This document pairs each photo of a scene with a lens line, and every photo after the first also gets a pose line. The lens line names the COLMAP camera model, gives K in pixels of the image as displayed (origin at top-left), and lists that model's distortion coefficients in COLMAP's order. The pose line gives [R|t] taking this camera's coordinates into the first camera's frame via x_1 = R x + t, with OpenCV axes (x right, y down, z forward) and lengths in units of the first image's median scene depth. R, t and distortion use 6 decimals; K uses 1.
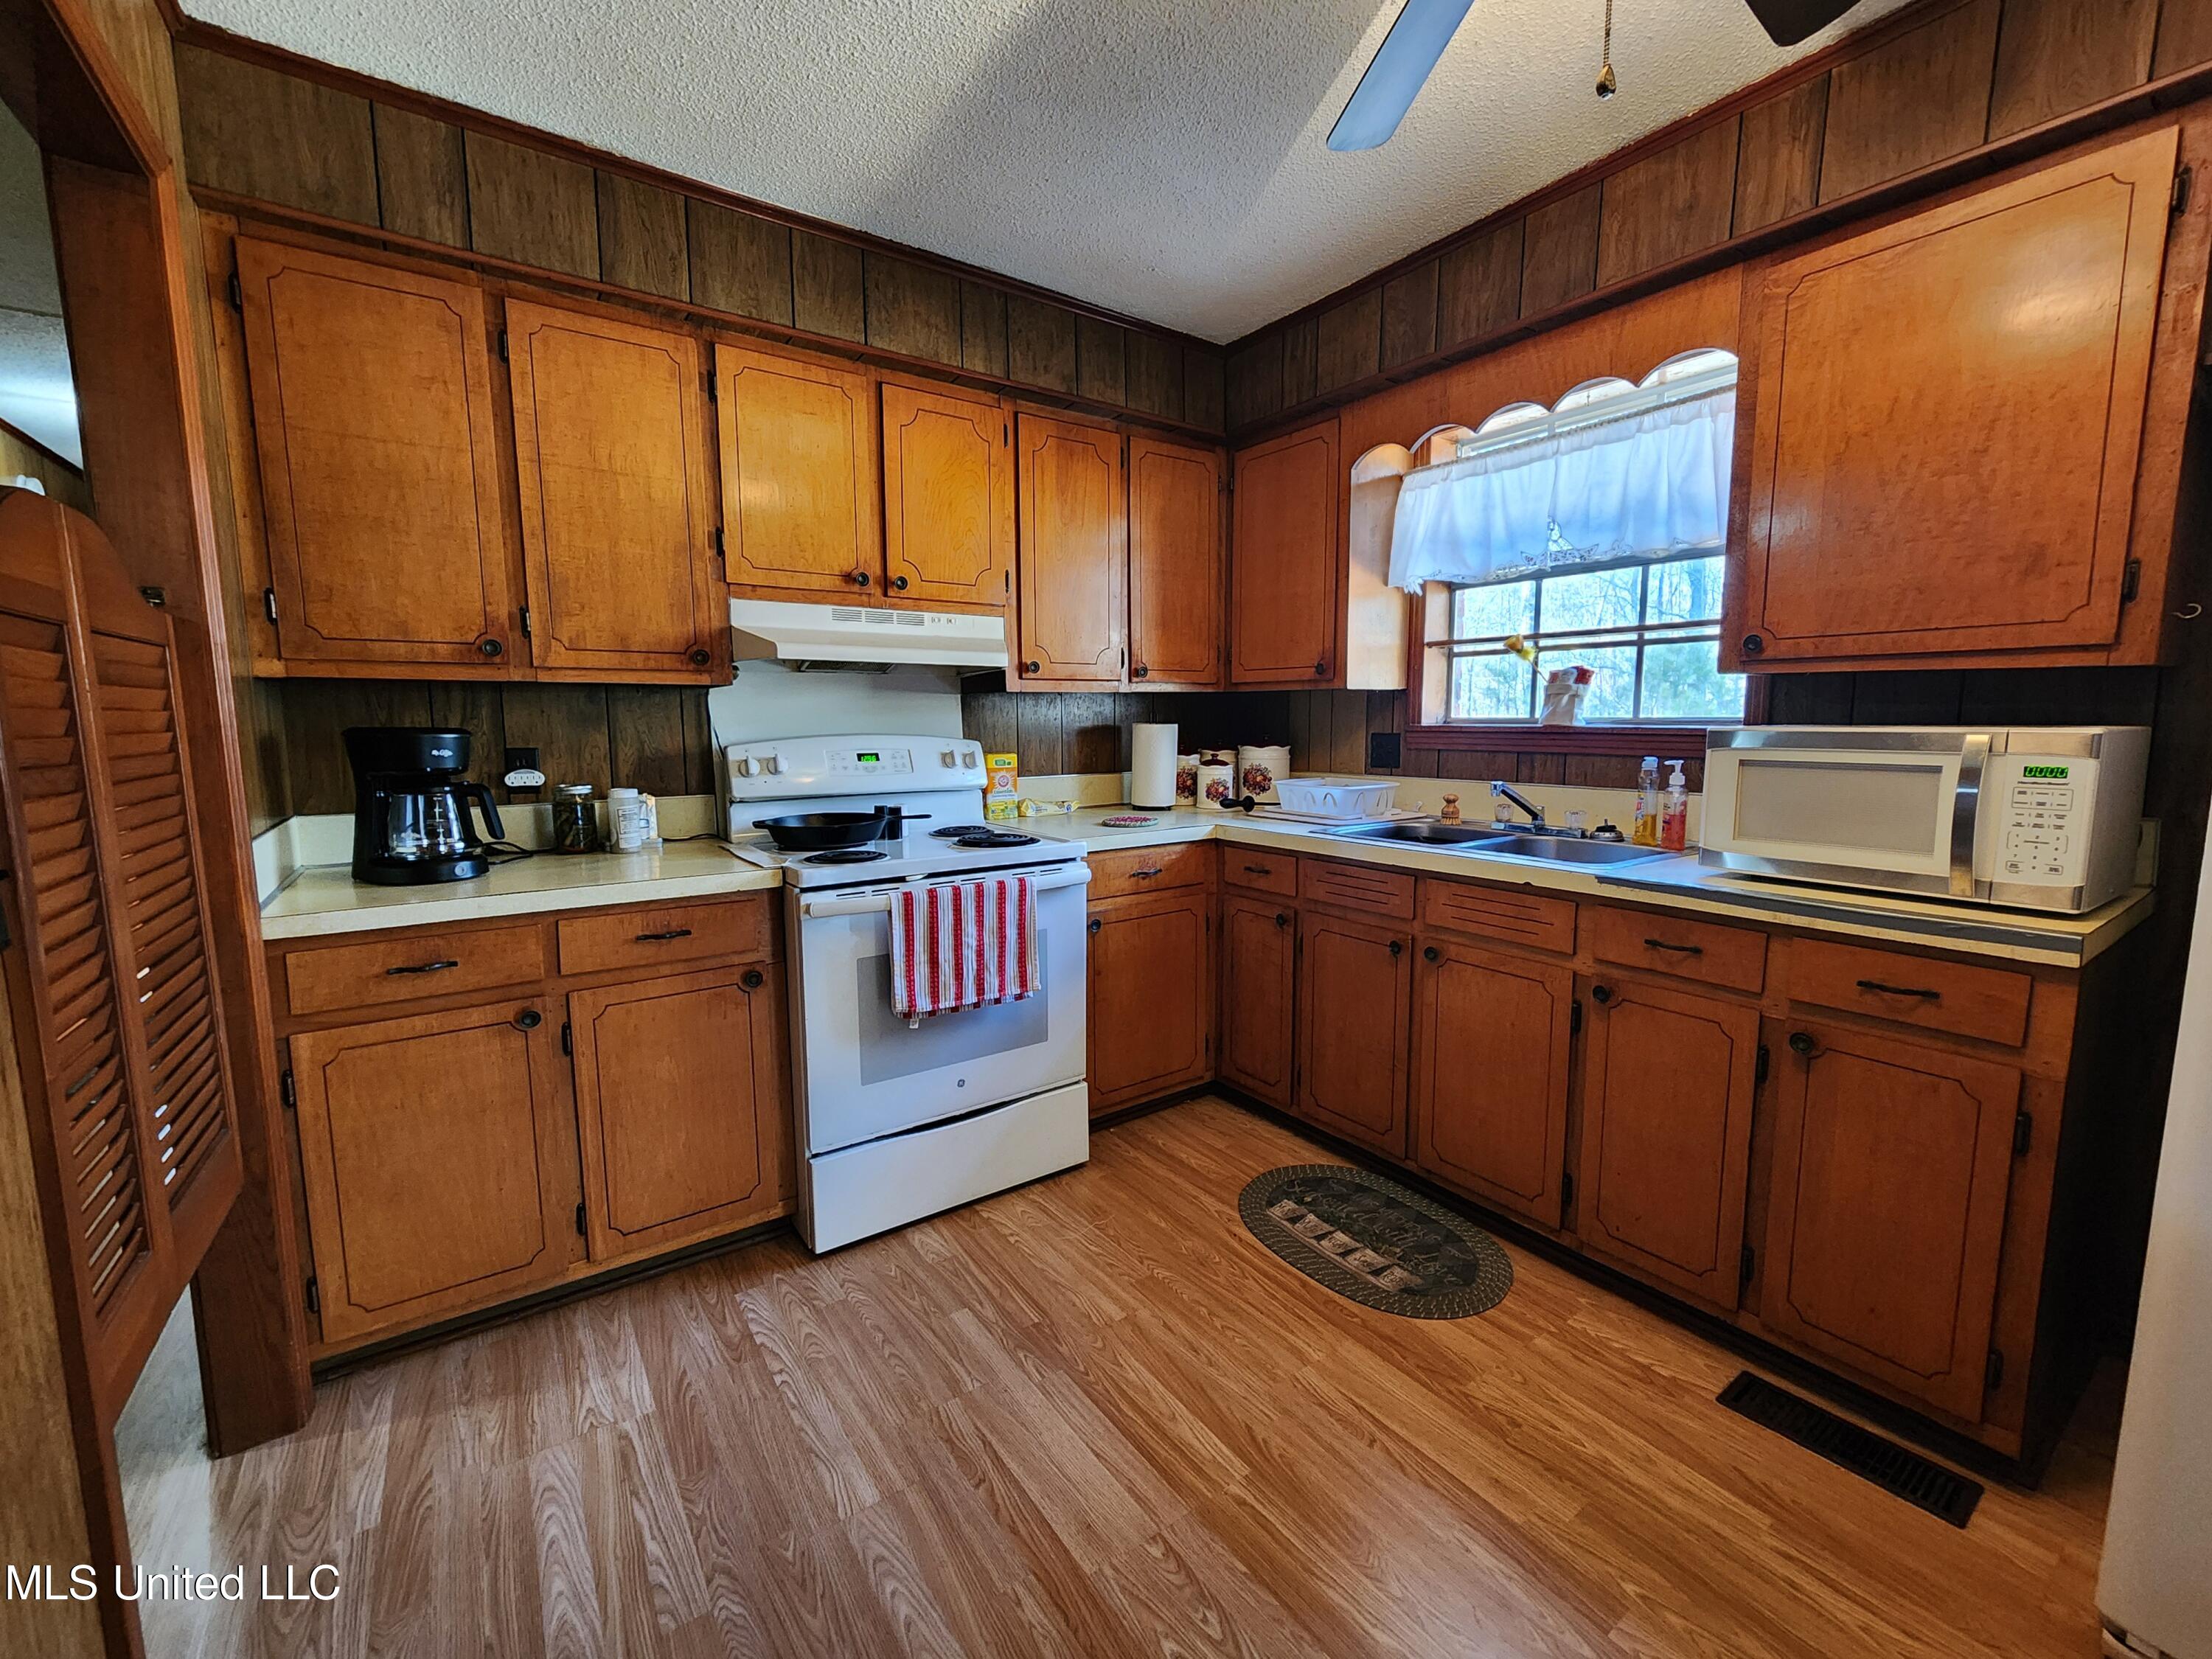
lens RADIAL K [[908.6, 0, 1111.0], [0, 908.6, 823.2], [0, 0, 1]] dist [0.011286, -0.000268]
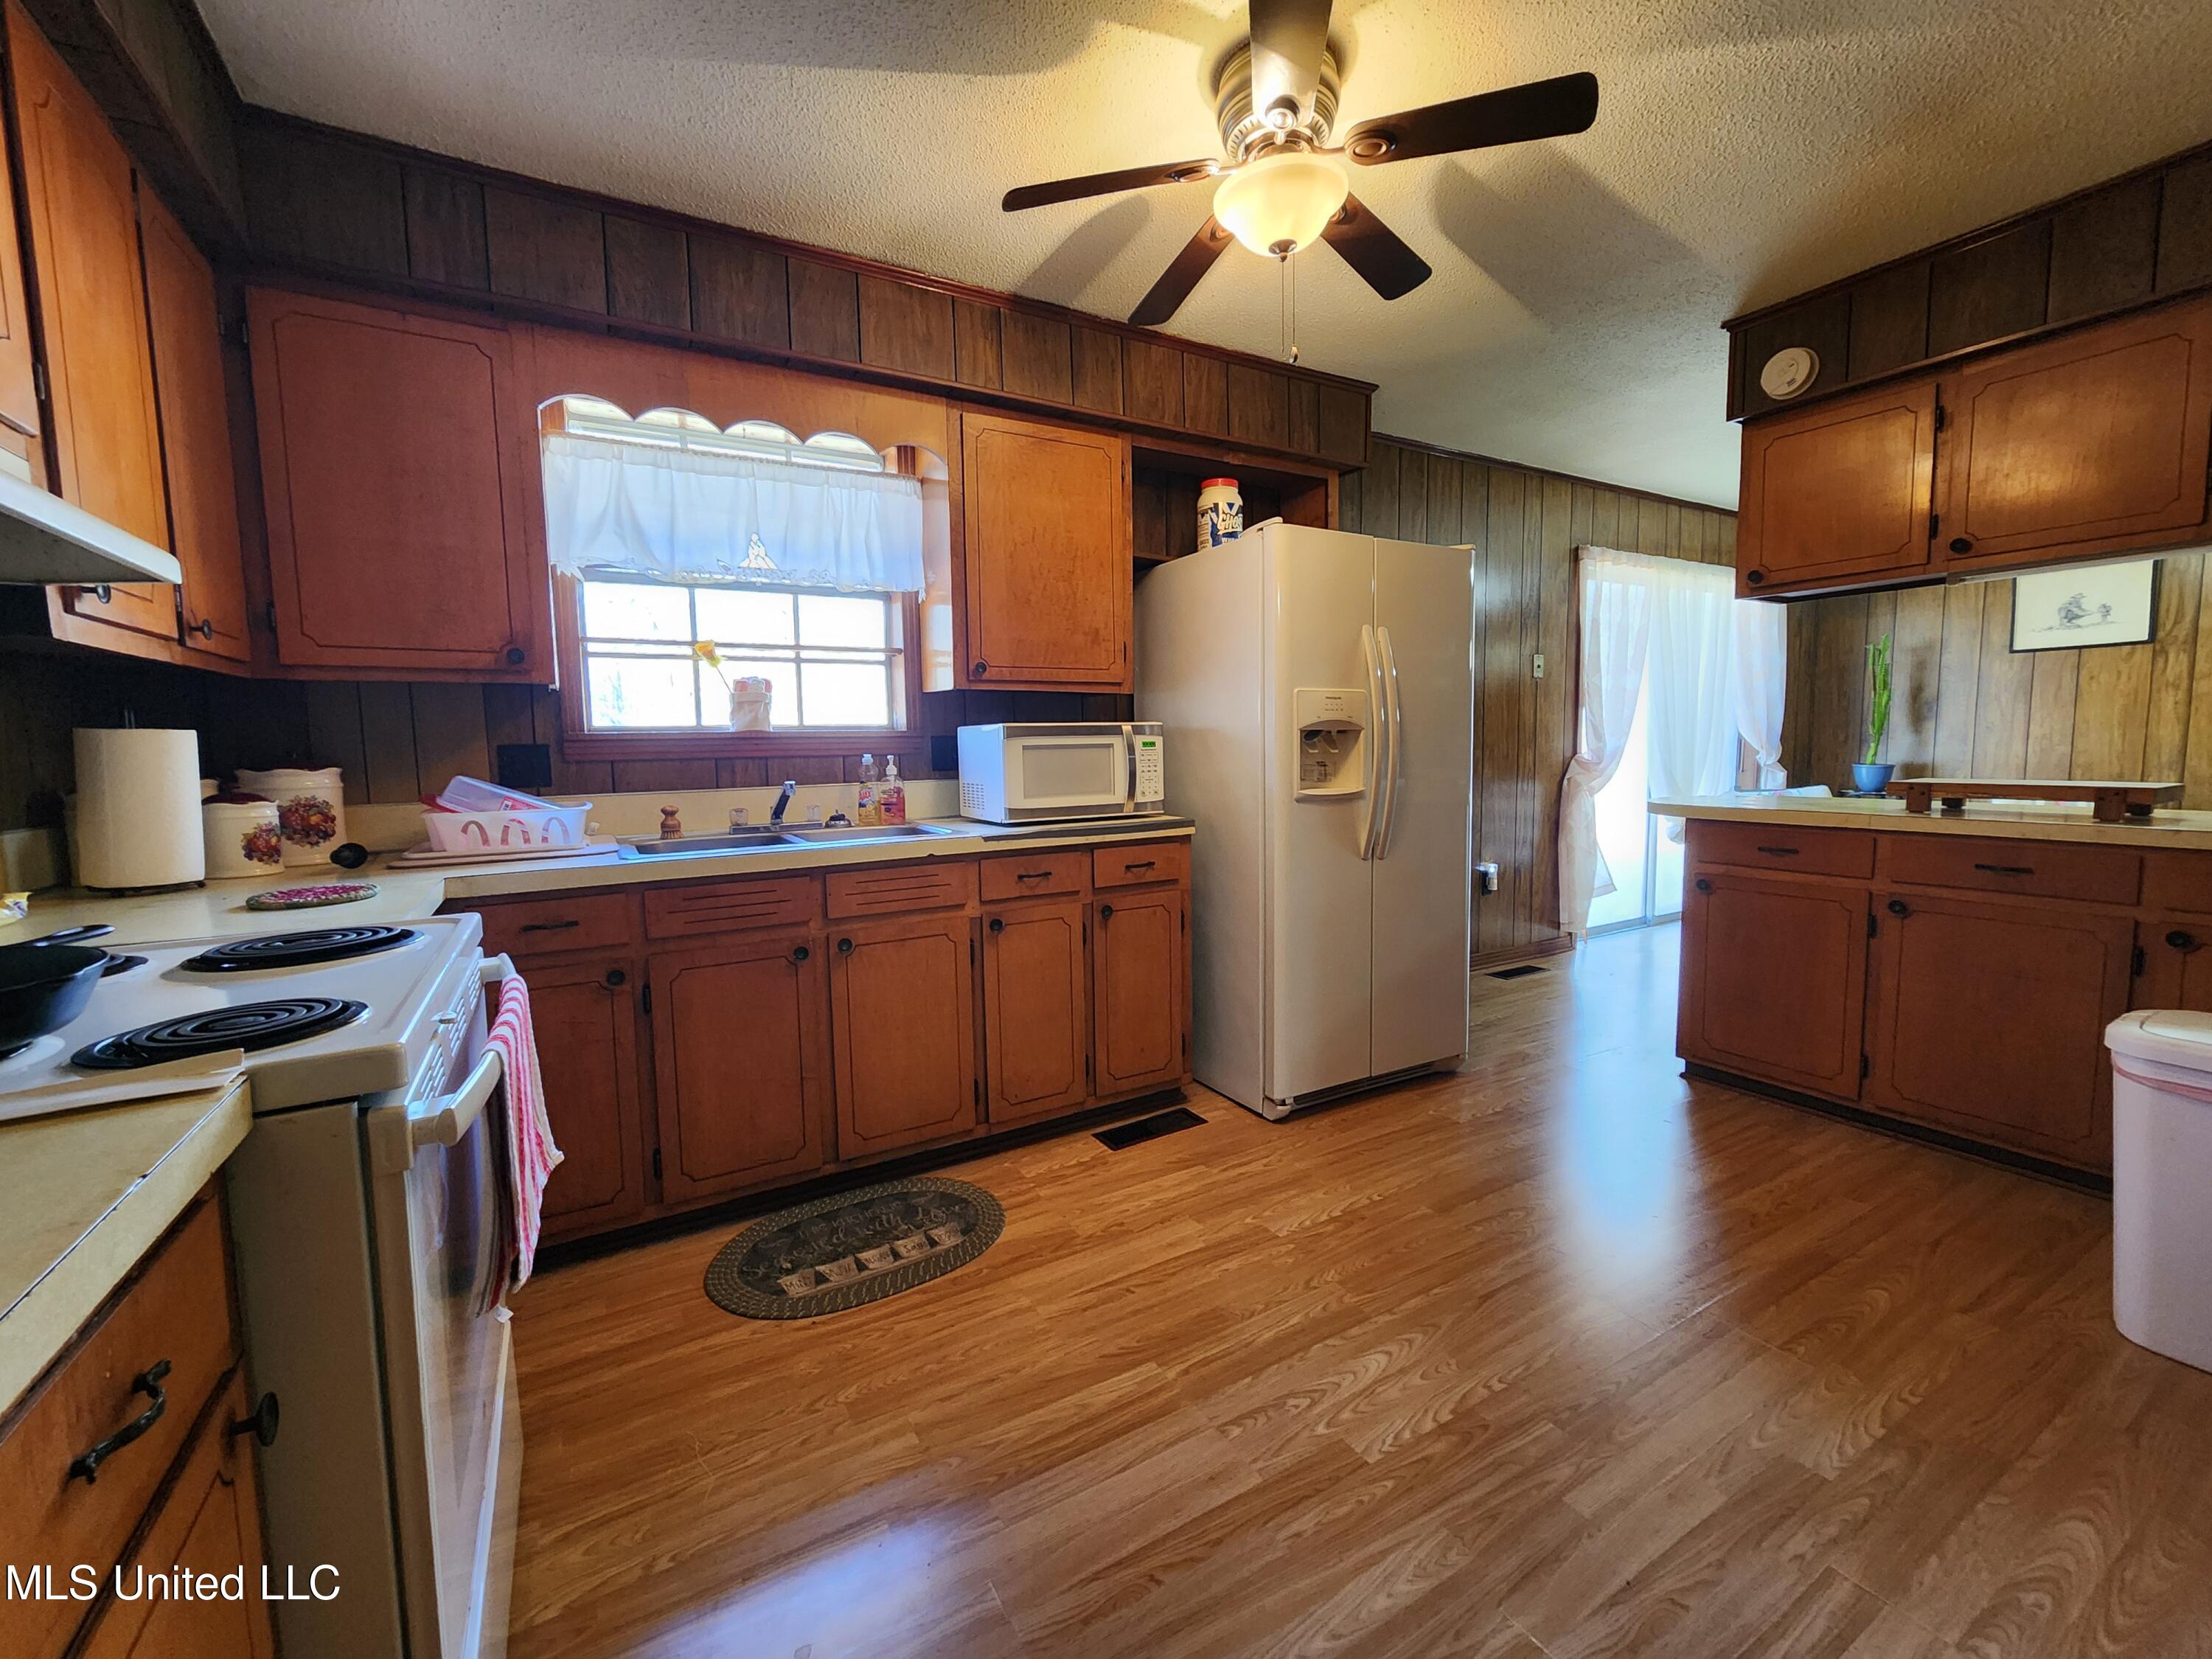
lens RADIAL K [[908.6, 0, 1111.0], [0, 908.6, 823.2], [0, 0, 1]] dist [0.011286, -0.000268]
pose [[0.097926, -0.085795, 0.991489, -0.689874], [0.135392, 0.988163, 0.072135, -0.028332], [-0.985941, 0.127175, 0.108382, 0.637798]]
